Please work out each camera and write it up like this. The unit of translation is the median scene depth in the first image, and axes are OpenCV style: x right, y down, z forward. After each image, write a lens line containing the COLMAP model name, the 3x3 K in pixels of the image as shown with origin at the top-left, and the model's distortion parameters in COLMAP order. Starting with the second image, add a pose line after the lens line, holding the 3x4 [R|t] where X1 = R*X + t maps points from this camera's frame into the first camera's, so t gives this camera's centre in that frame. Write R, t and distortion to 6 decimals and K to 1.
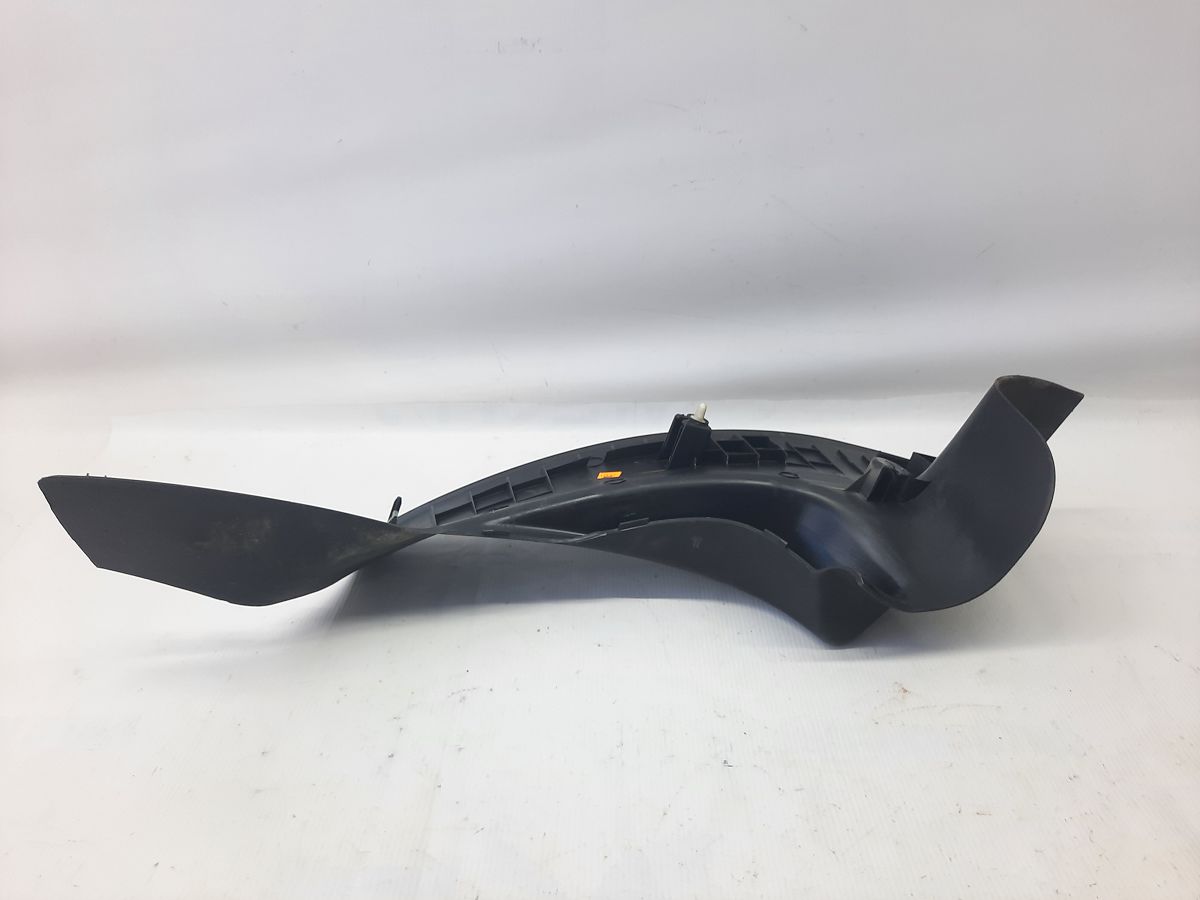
lens RADIAL K [[873.6, 0, 593.5], [0, 873.6, 448.4], [0, 0, 1]] dist [0.037916, -0.049235]
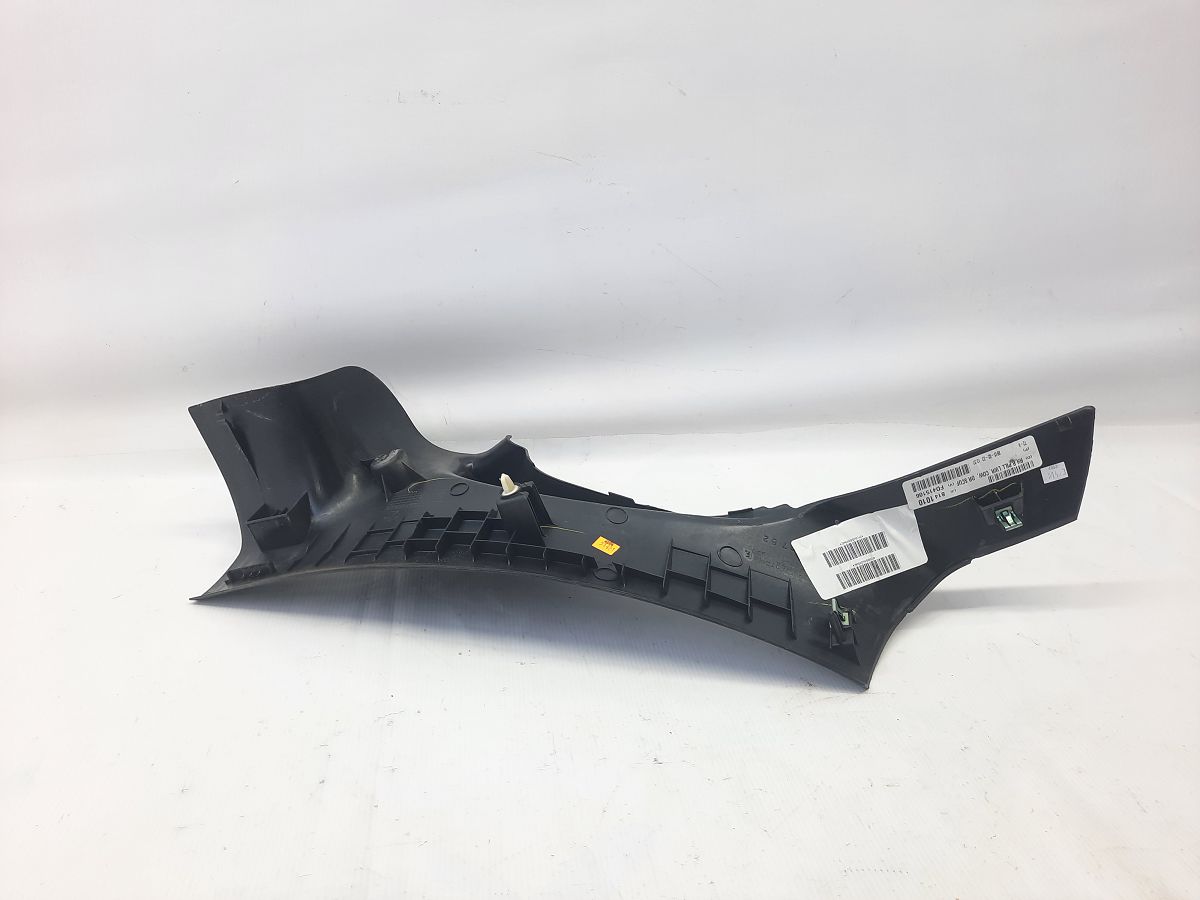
lens RADIAL K [[873.6, 0, 589.2], [0, 873.6, 448.2], [0, 0, 1]] dist [0.037916, -0.049235]
pose [[0.987011, -0.021191, 0.159251, -0.085683], [0.033666, 0.996536, -0.076048, 0.064606], [-0.157088, 0.080422, 0.984305, -0.043056]]
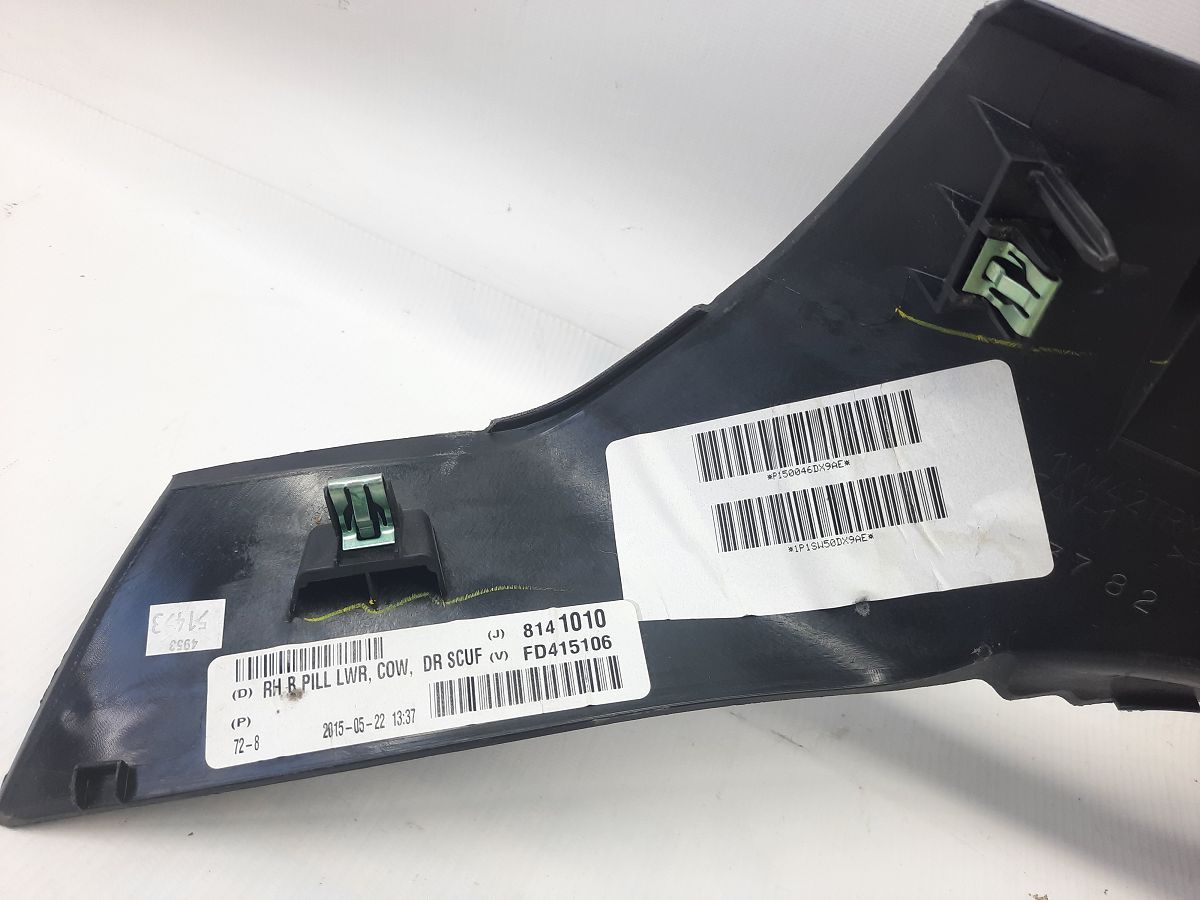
lens RADIAL K [[873.6, 0, 595.0], [0, 873.6, 452.6], [0, 0, 1]] dist [0.037916, -0.049235]
pose [[-0.938002, -0.093085, 0.333898, 0.661815], [0.169349, -0.963546, 0.207123, 0.047616], [0.302446, 0.250827, 0.919572, 1.039122]]
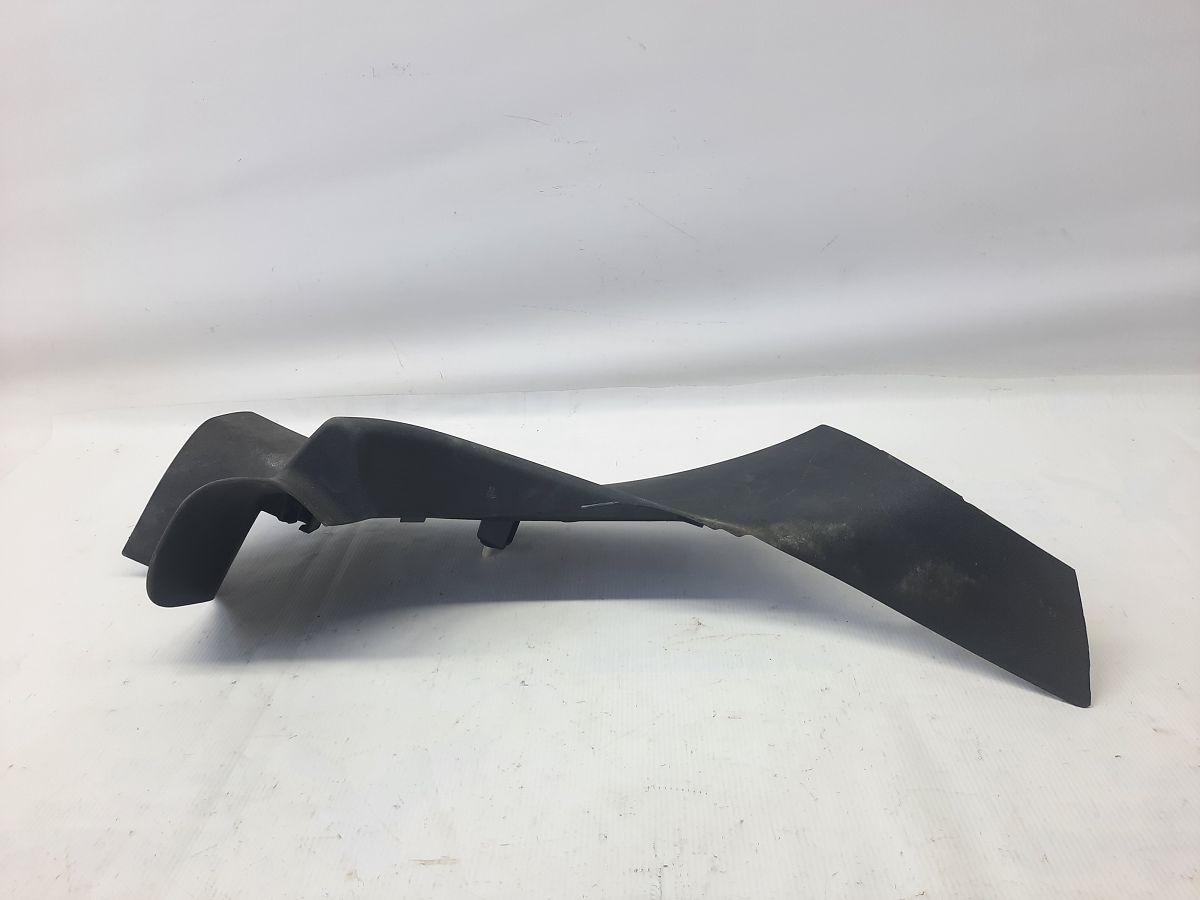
lens RADIAL K [[873.6, 0, 600.7], [0, 873.6, 451.6], [0, 0, 1]] dist [0.037916, -0.049235]
pose [[0.999367, -0.020562, -0.029018, 0.289474], [0.019639, 0.999303, -0.031760, 0.097117], [0.029651, 0.031170, 0.999074, -0.138530]]
